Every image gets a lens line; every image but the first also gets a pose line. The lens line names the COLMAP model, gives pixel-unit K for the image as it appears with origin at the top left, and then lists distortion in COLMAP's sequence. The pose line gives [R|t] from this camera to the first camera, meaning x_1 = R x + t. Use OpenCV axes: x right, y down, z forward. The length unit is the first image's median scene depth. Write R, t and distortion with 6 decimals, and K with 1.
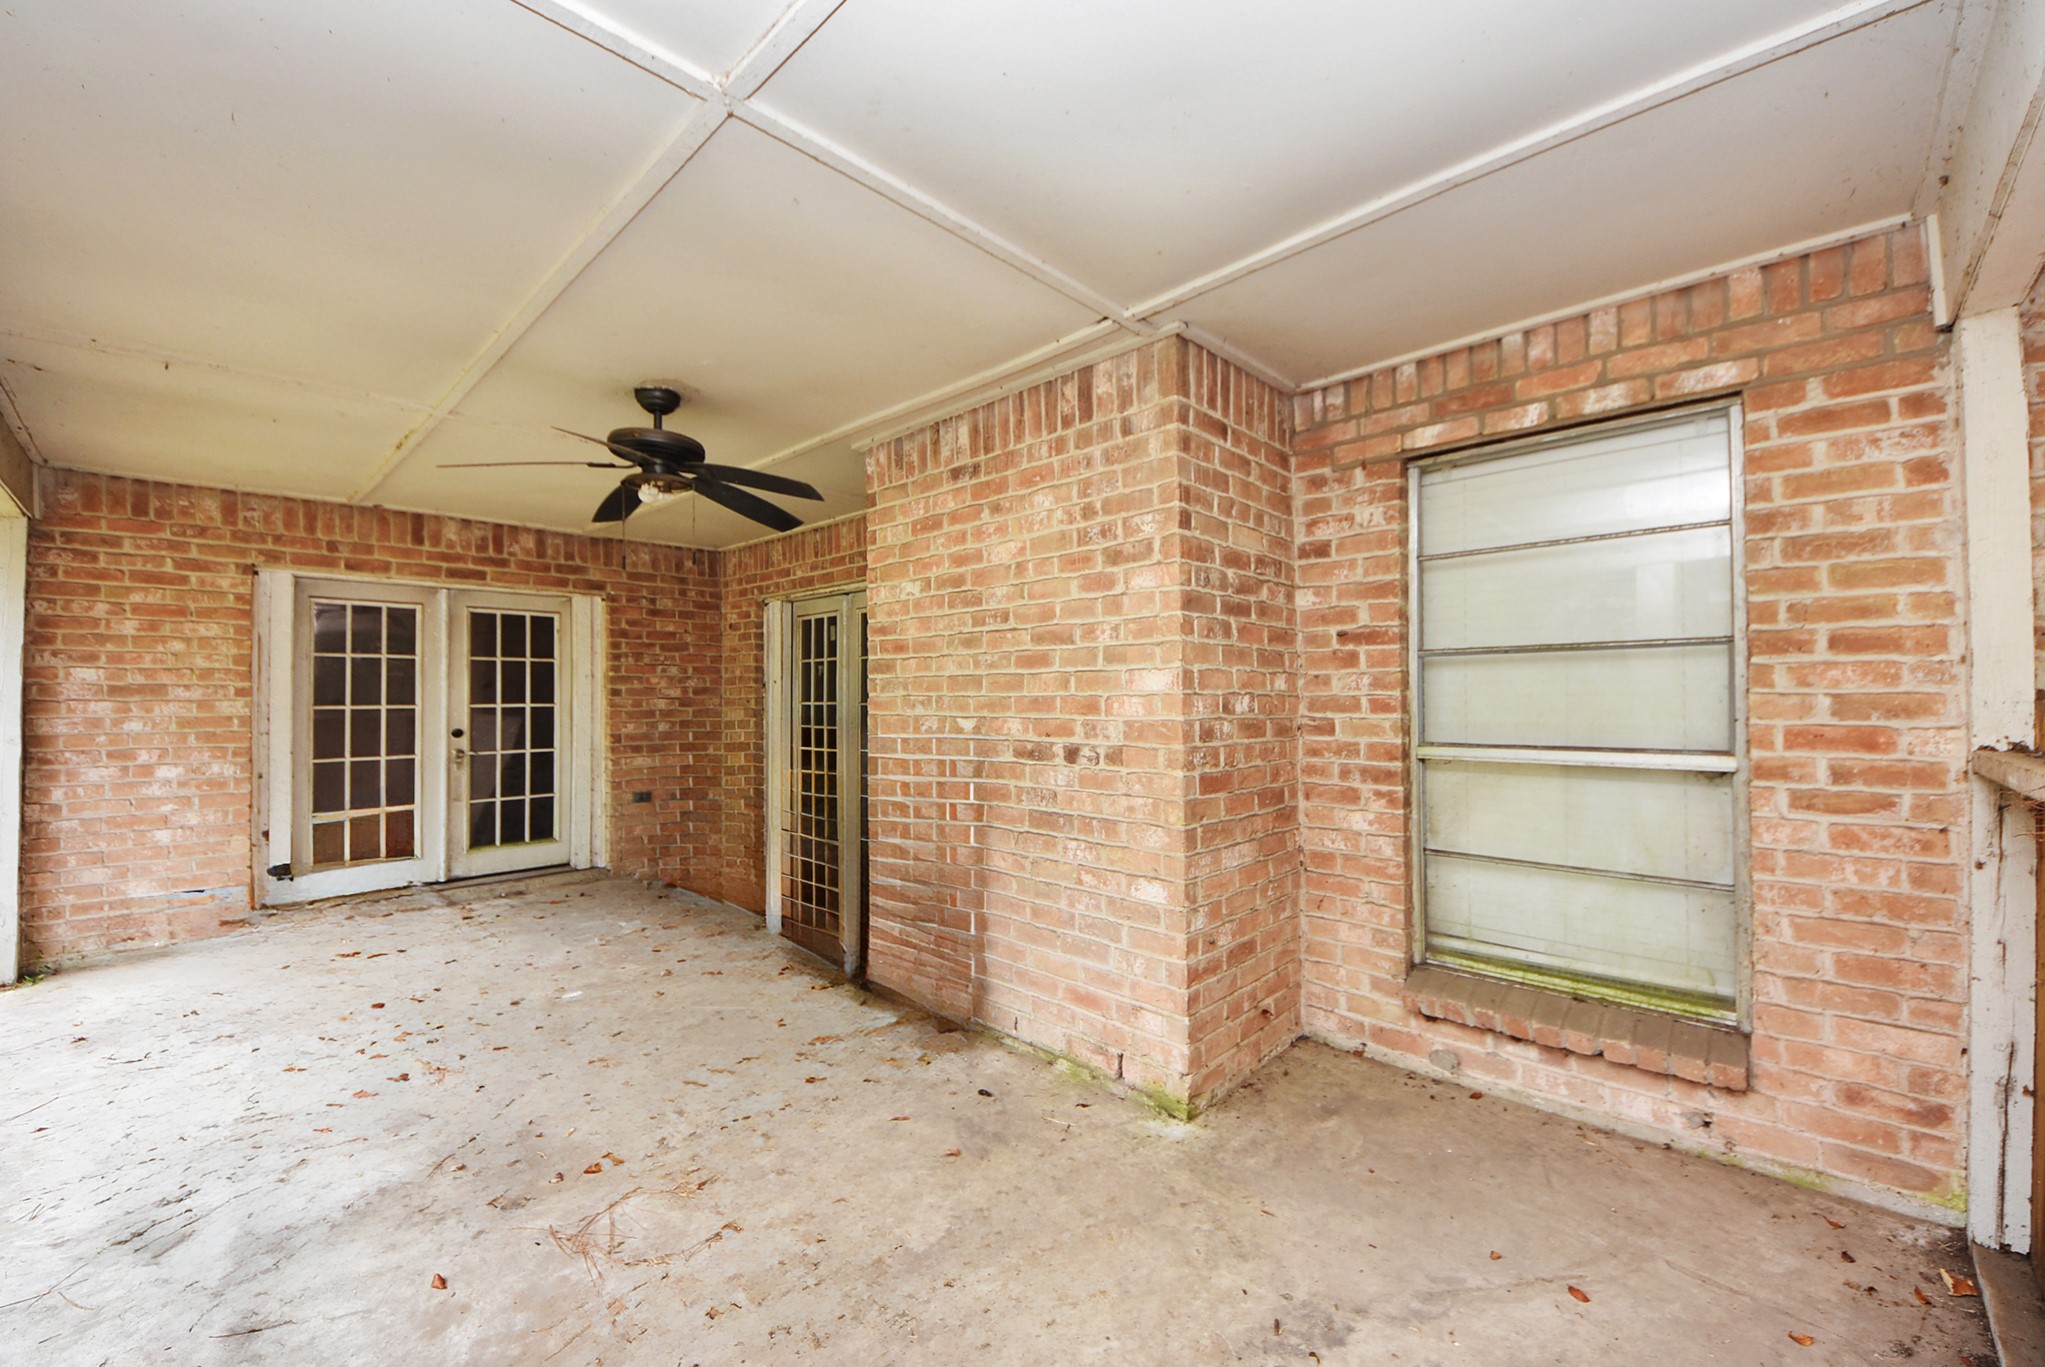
lens RADIAL K [[798.2, 0, 990.5], [0, 798.2, 674.7], [0, 0, 1]] dist [-0.000461, -0.000116]
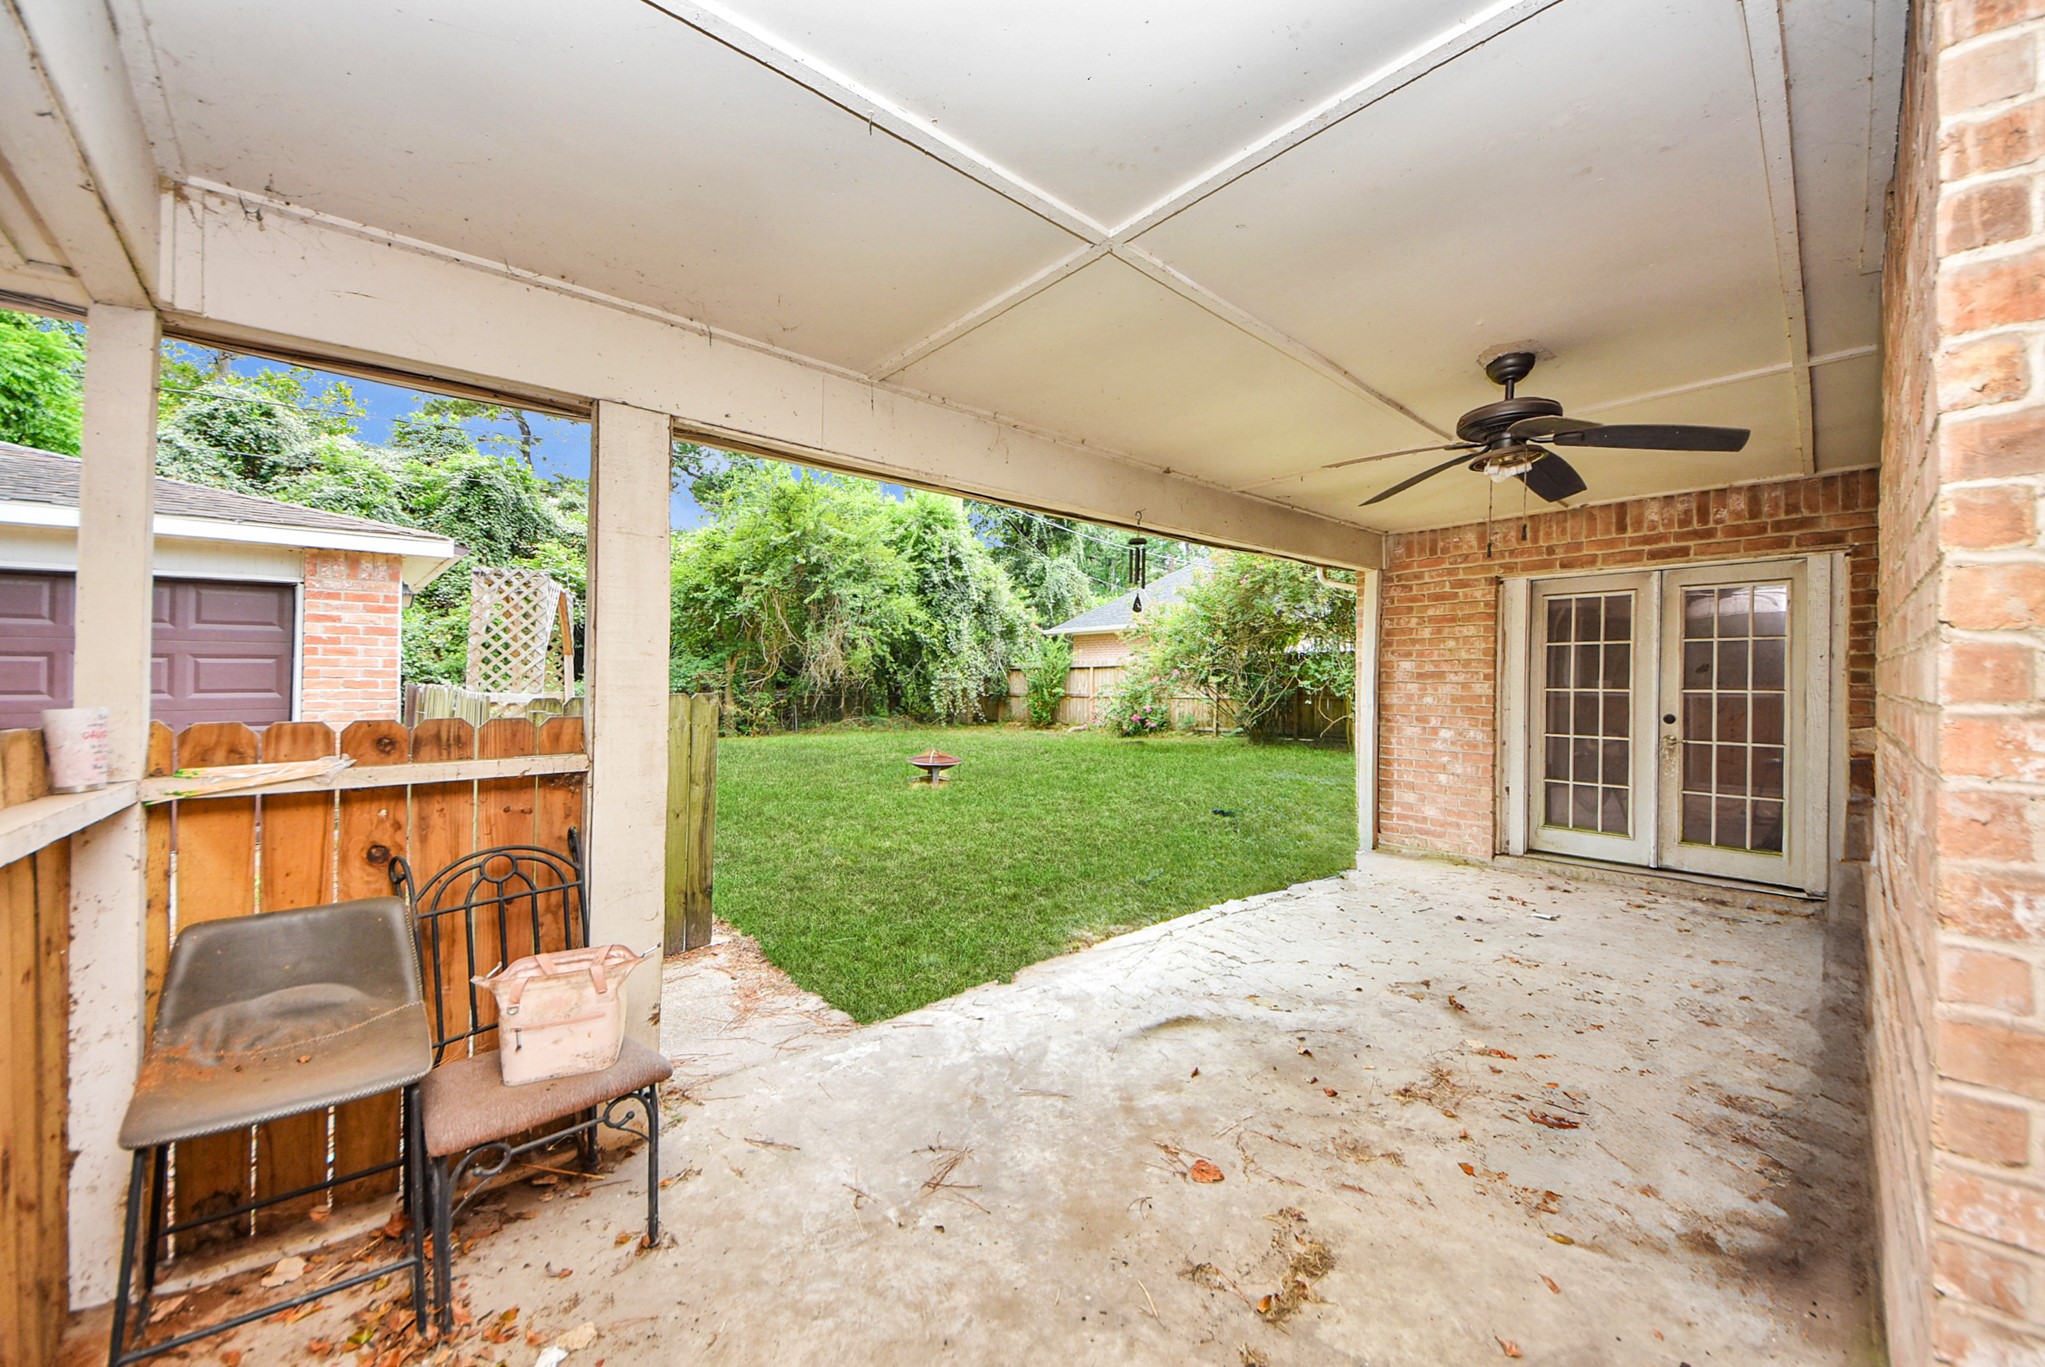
lens RADIAL K [[762.3, 0, 1054.4], [0, 762.3, 665.0], [0, 0, 1]] dist [0.015782, -0.011598]
pose [[-0.020802, -0.012105, -0.999710, 0.292535], [0.029669, 0.999479, -0.012719, -0.002032], [0.999343, -0.029925, -0.020432, 0.293330]]
